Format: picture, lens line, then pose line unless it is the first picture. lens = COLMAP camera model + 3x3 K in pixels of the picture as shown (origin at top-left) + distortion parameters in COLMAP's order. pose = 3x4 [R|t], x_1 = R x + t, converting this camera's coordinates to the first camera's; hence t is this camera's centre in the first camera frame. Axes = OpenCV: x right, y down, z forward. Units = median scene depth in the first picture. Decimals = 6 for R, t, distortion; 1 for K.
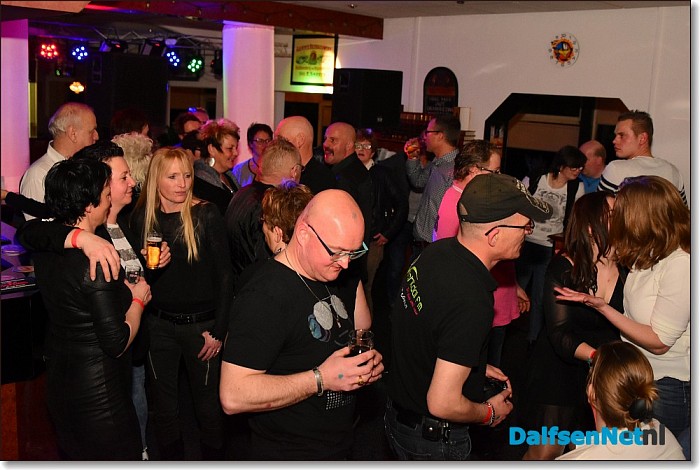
lens RADIAL K [[740.6, 0, 350.0], [0, 740.6, 235.0], [0, 0, 1]] dist [-0.148377, -0.001310]
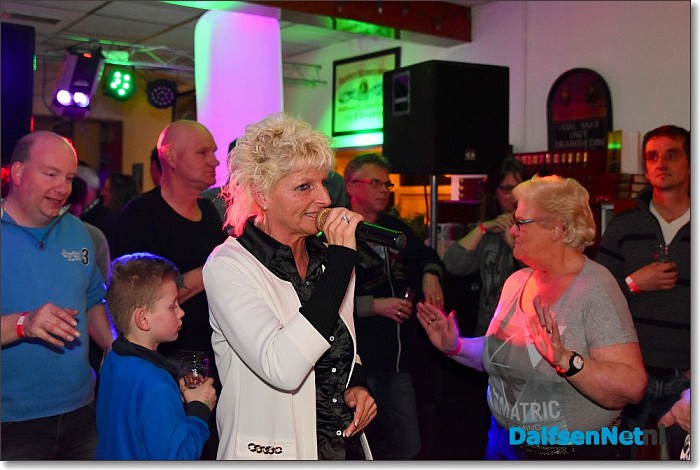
lens RADIAL K [[813.4, 0, 350.0], [0, 813.4, 235.0], [0, 0, 1]] dist [-0.113731, 0.021666]
pose [[0.992282, -0.036380, -0.118545, 0.019399], [0.017097, 0.987004, -0.159786, -0.007942], [0.122817, 0.156526, 0.980008, 0.388540]]
